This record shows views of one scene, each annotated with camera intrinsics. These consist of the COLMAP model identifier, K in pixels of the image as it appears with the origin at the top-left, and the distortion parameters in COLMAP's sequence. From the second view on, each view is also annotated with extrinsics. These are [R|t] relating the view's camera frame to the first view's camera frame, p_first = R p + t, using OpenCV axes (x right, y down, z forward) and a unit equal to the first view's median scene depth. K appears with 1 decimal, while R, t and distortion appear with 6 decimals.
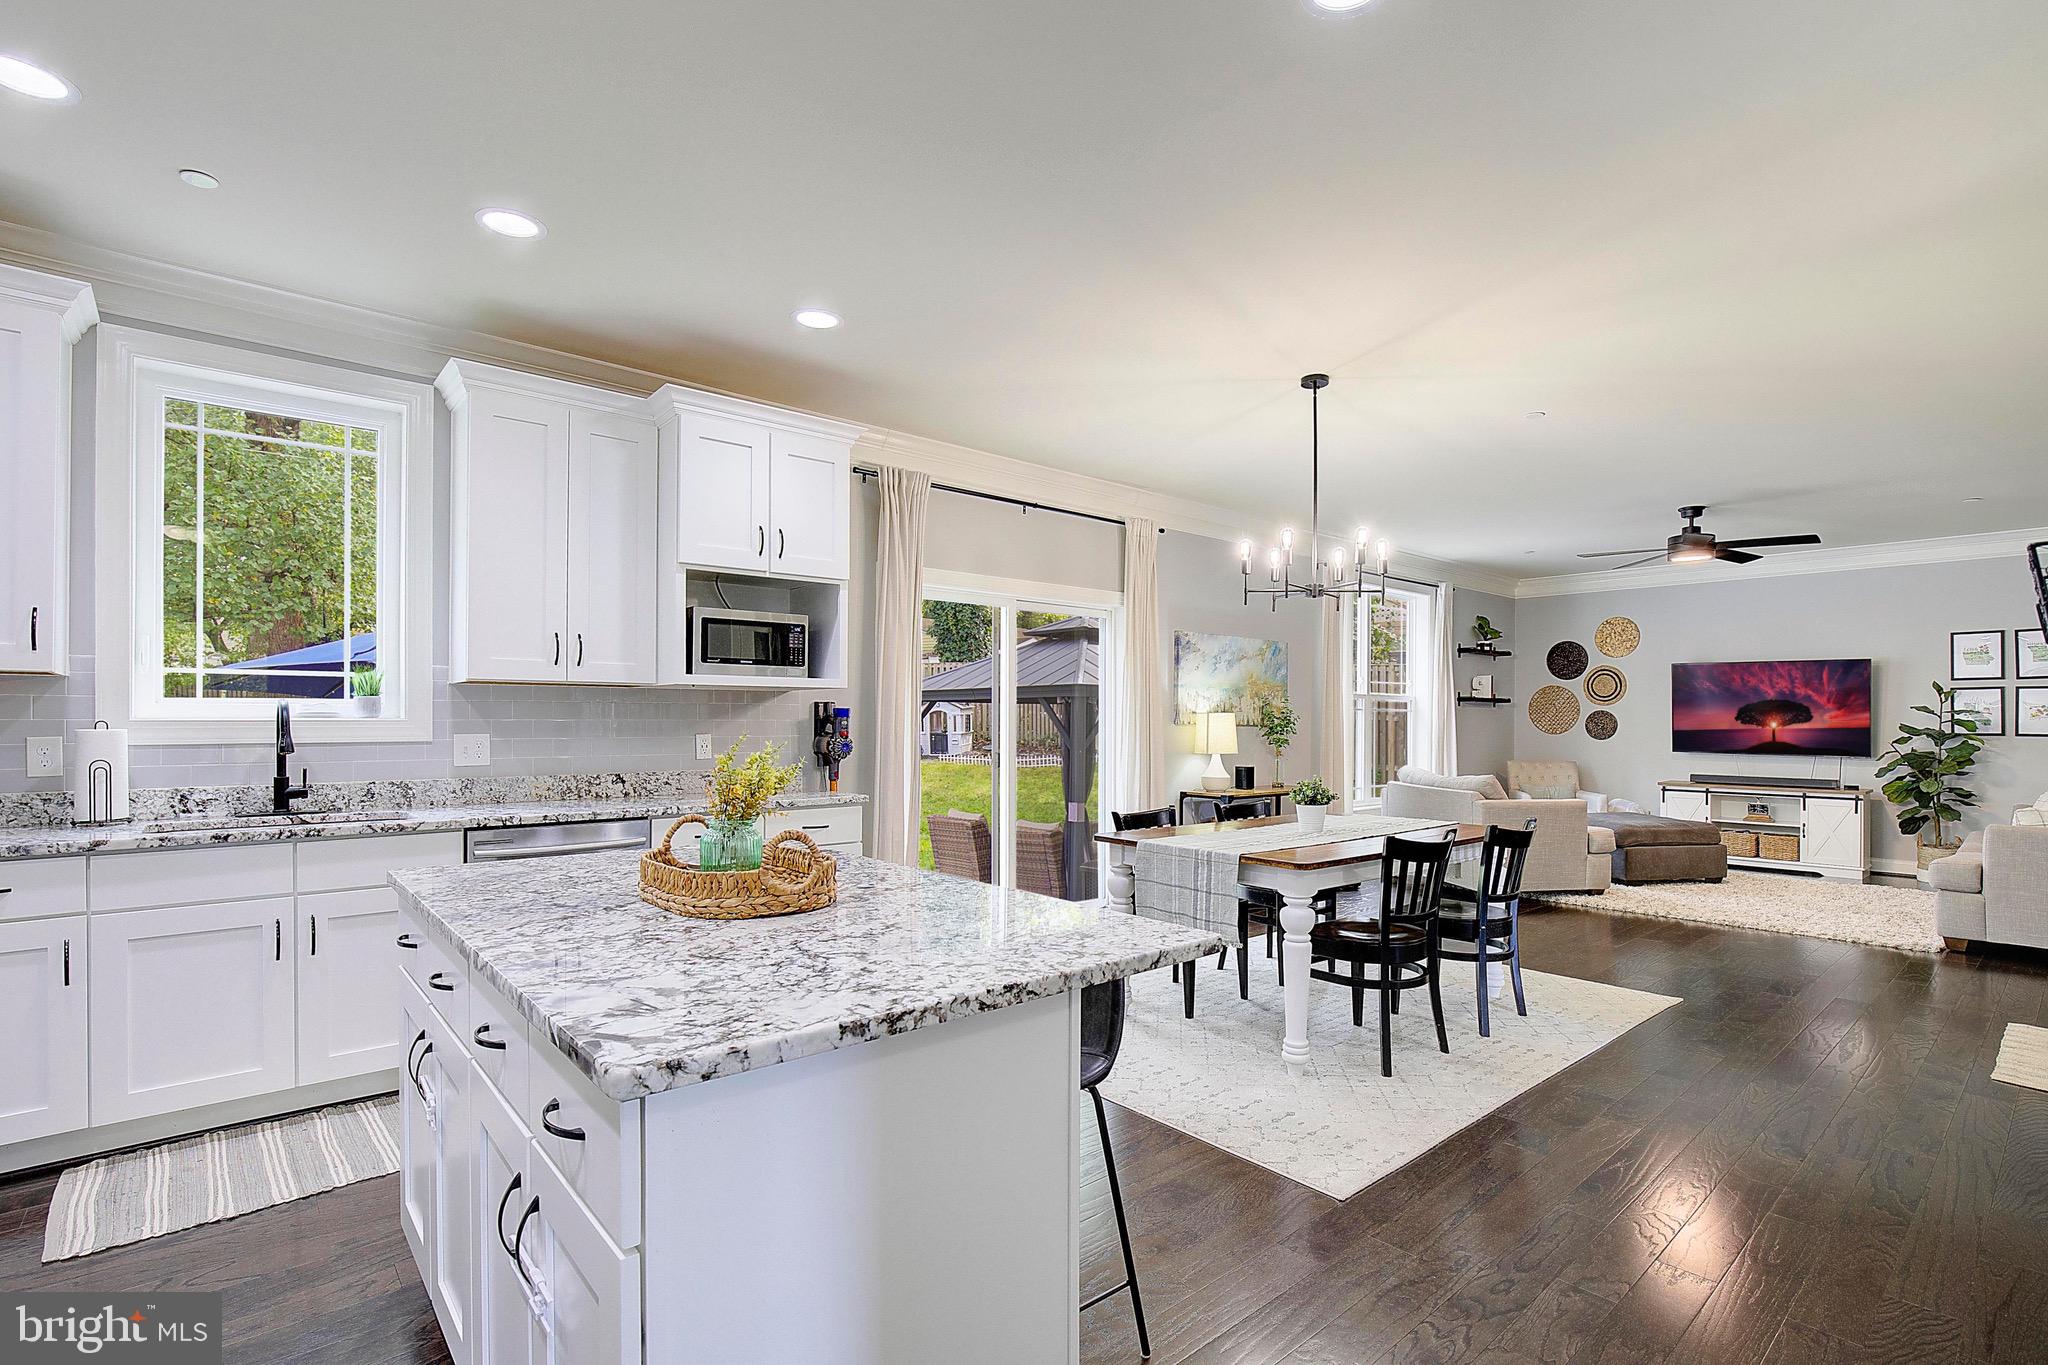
lens RADIAL K [[951.4, 0, 1038.5], [0, 951.4, 714.7], [0, 0, 1]] dist [-0.029017, 0.007427]
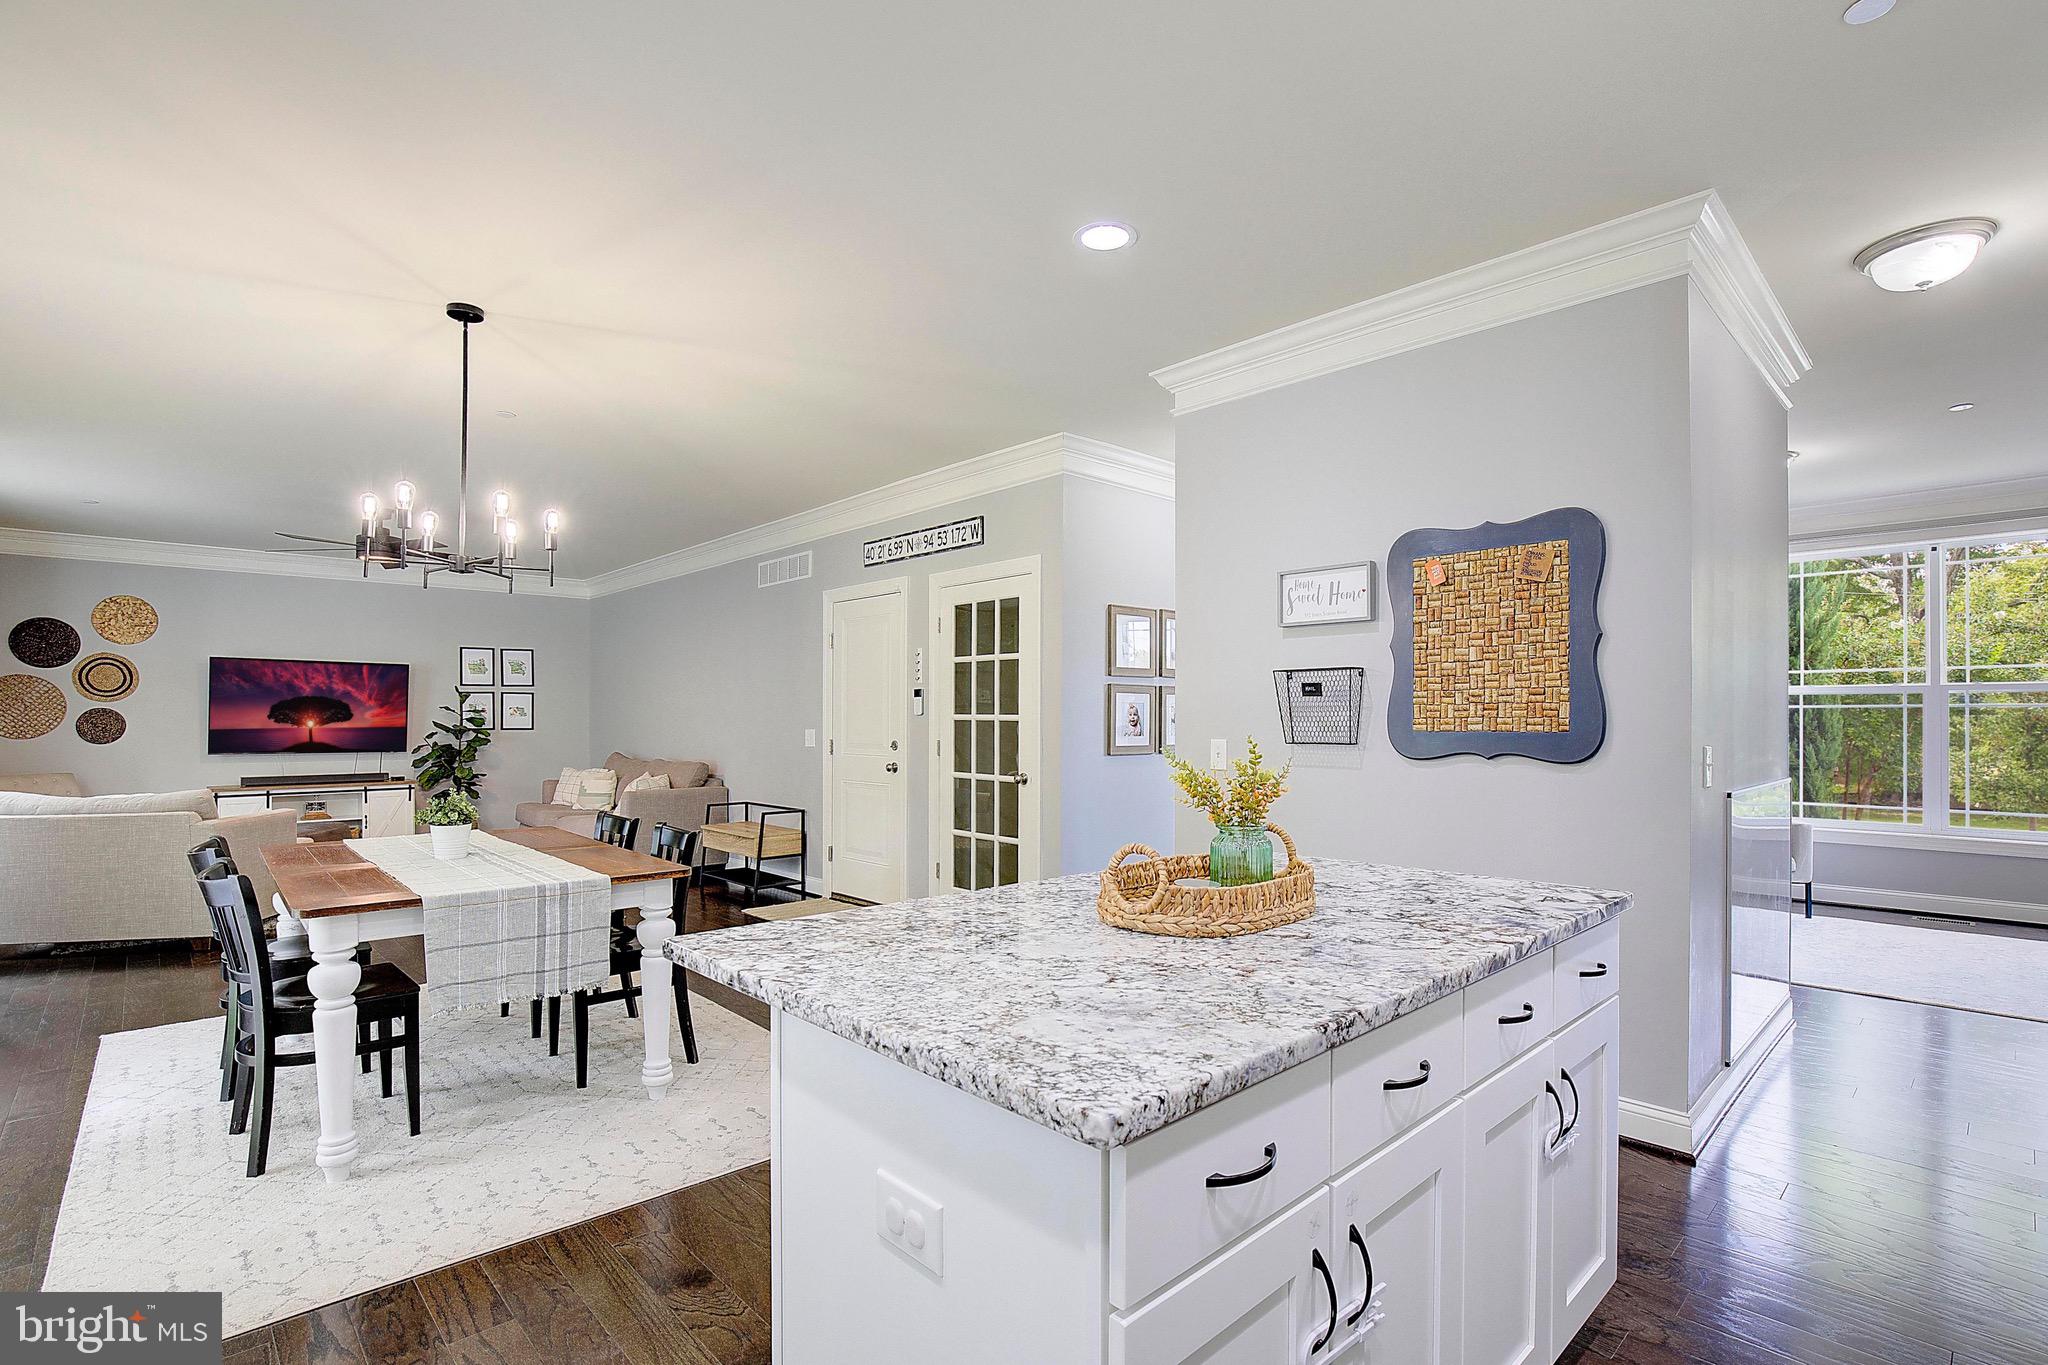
lens RADIAL K [[951.4, 0, 1034.4], [0, 951.4, 709.4], [0, 0, 1]] dist [-0.029017, 0.007427]
pose [[-0.042409, 0.004318, 0.999091, -0.342897], [-0.000554, 0.999990, -0.004345, -0.000482], [-0.999100, -0.000738, -0.042406, 0.335822]]
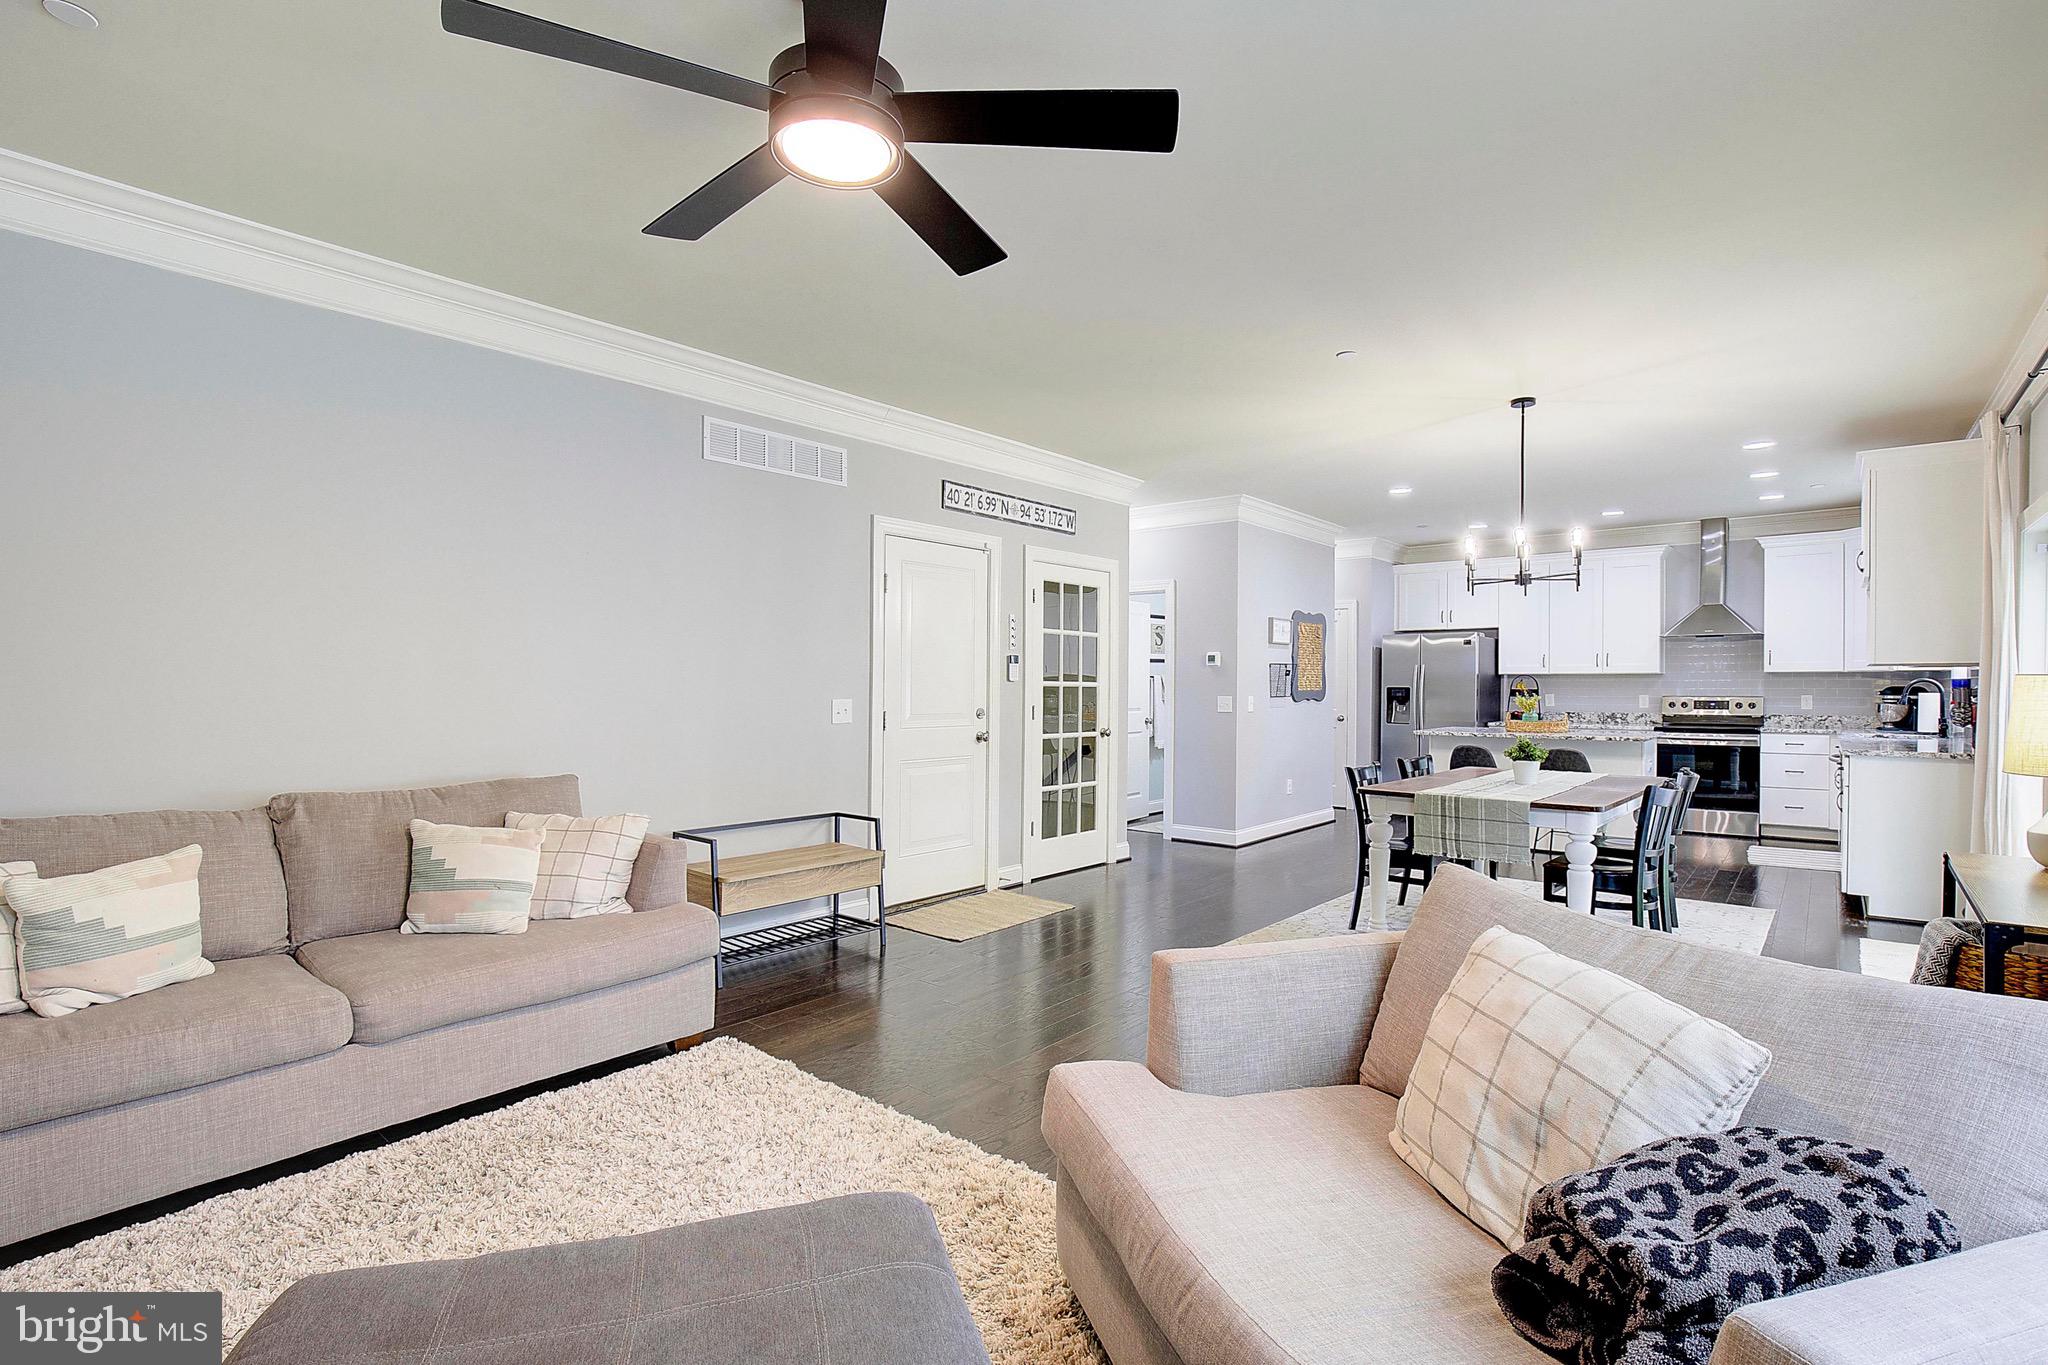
lens RADIAL K [[951.4, 0, 1040.1], [0, 951.4, 684.7], [0, 0, 1]] dist [-0.029017, 0.007427]
pose [[-0.988064, -0.007324, -0.153870, 0.677912], [-0.007126, 0.999973, -0.001836, 0.005834], [0.153880, -0.000717, -0.988089, 1.303721]]
